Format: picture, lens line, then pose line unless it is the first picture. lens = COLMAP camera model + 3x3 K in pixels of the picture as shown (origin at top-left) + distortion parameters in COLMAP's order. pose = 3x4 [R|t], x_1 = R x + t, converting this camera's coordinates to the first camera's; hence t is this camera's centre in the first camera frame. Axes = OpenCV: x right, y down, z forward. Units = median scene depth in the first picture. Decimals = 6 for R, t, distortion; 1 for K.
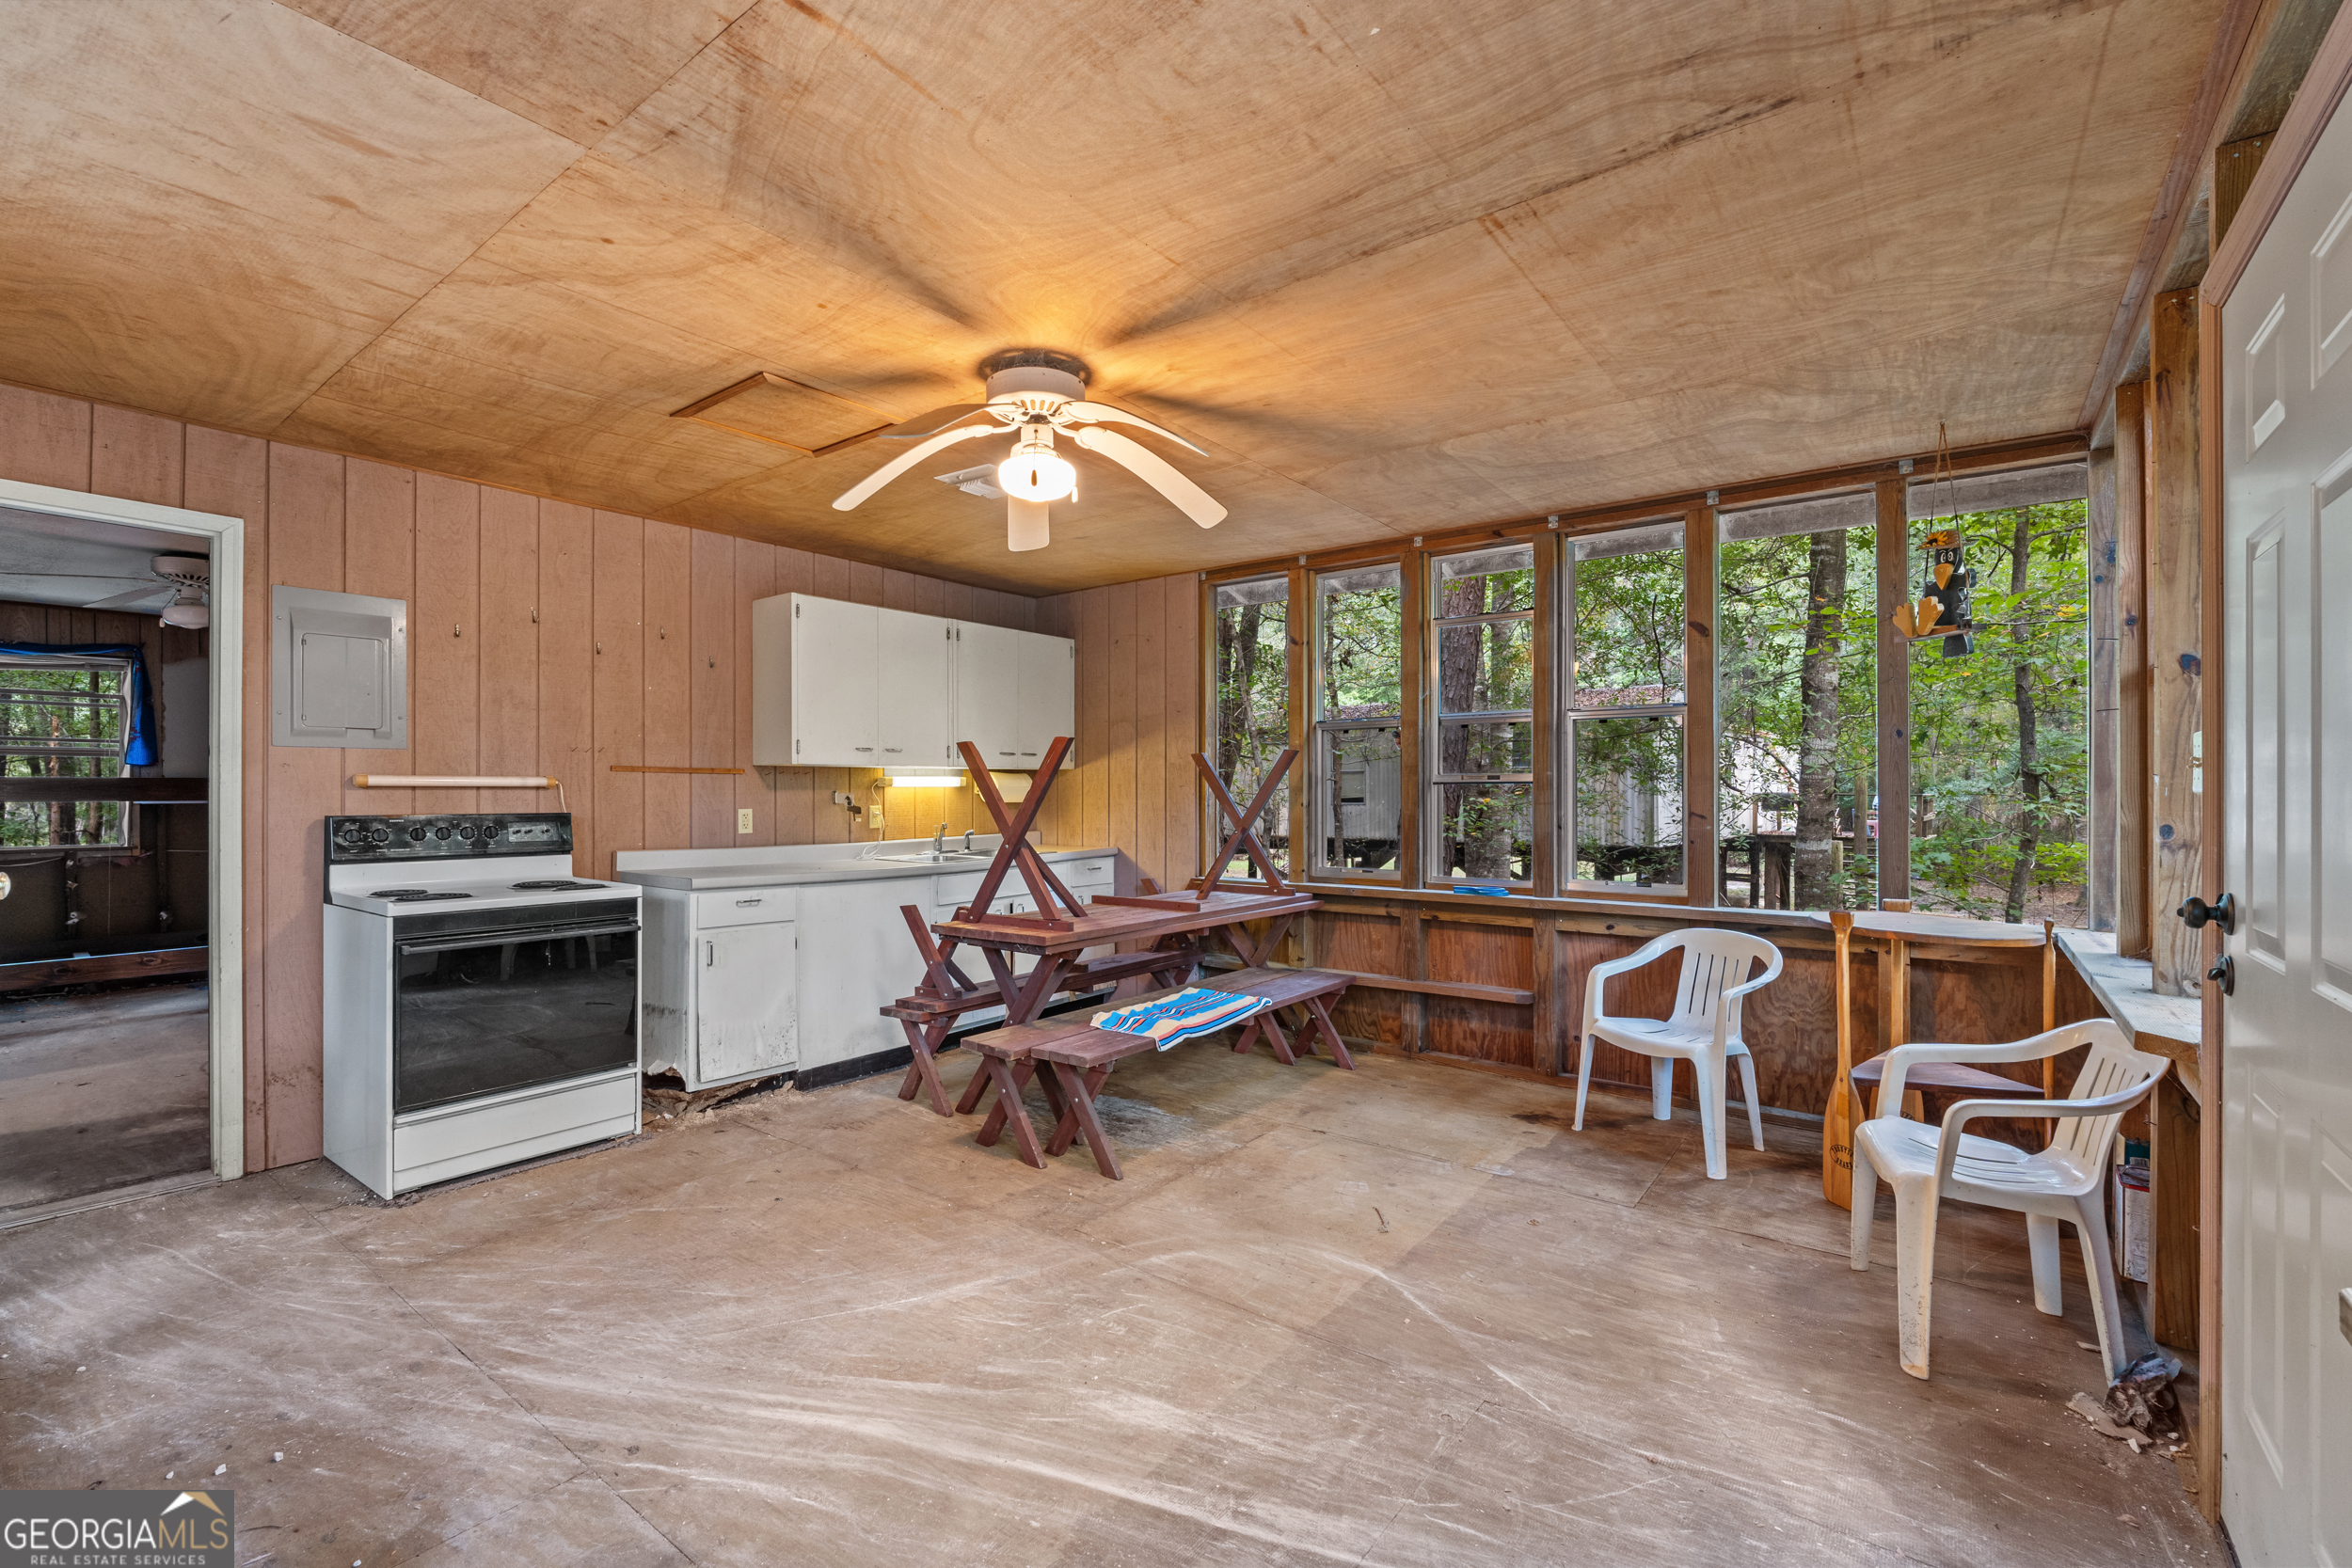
lens RADIAL K [[1027.1, 0, 1175.2], [0, 1027.1, 786.9], [0, 0, 1]] dist [-0.008207, 0.000113]
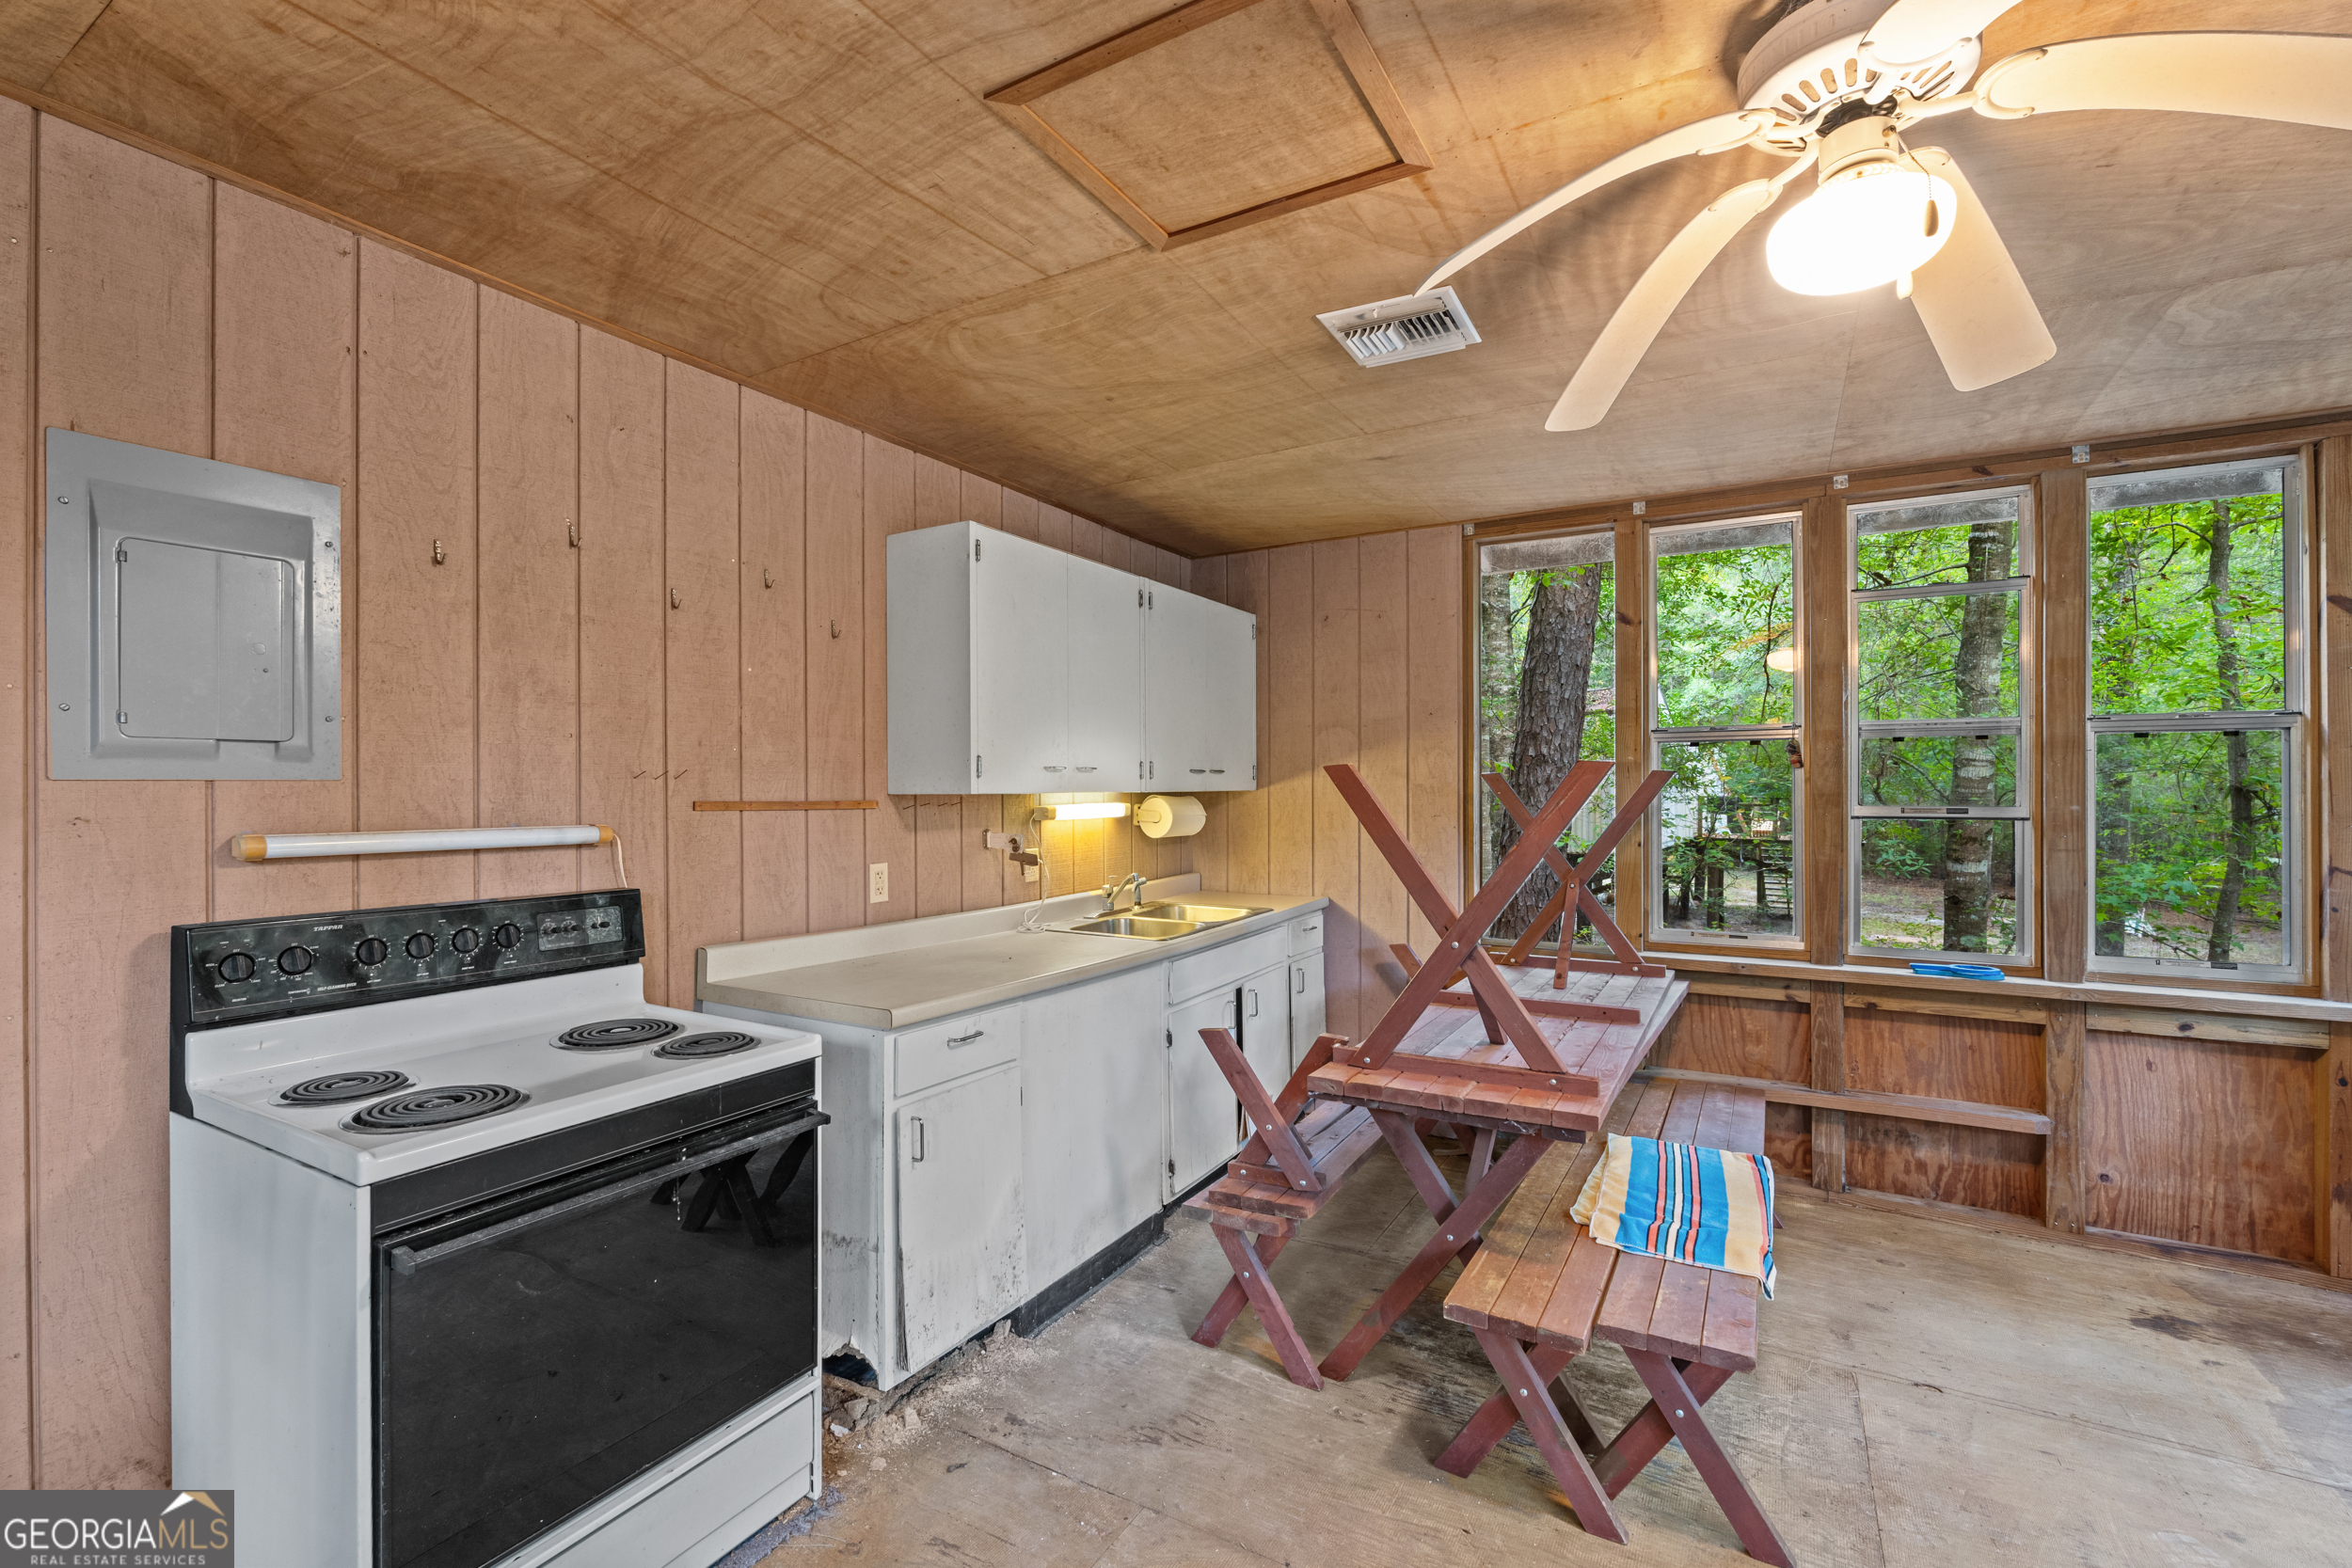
lens RADIAL K [[1027.1, 0, 1175.5], [0, 1027.1, 787.2], [0, 0, 1]] dist [-0.008207, 0.000113]
pose [[0.992125, -0.000546, 0.125254, -0.357704], [0.000202, 0.999996, 0.002760, -0.030881], [-0.125255, -0.002713, 0.992121, 0.393783]]
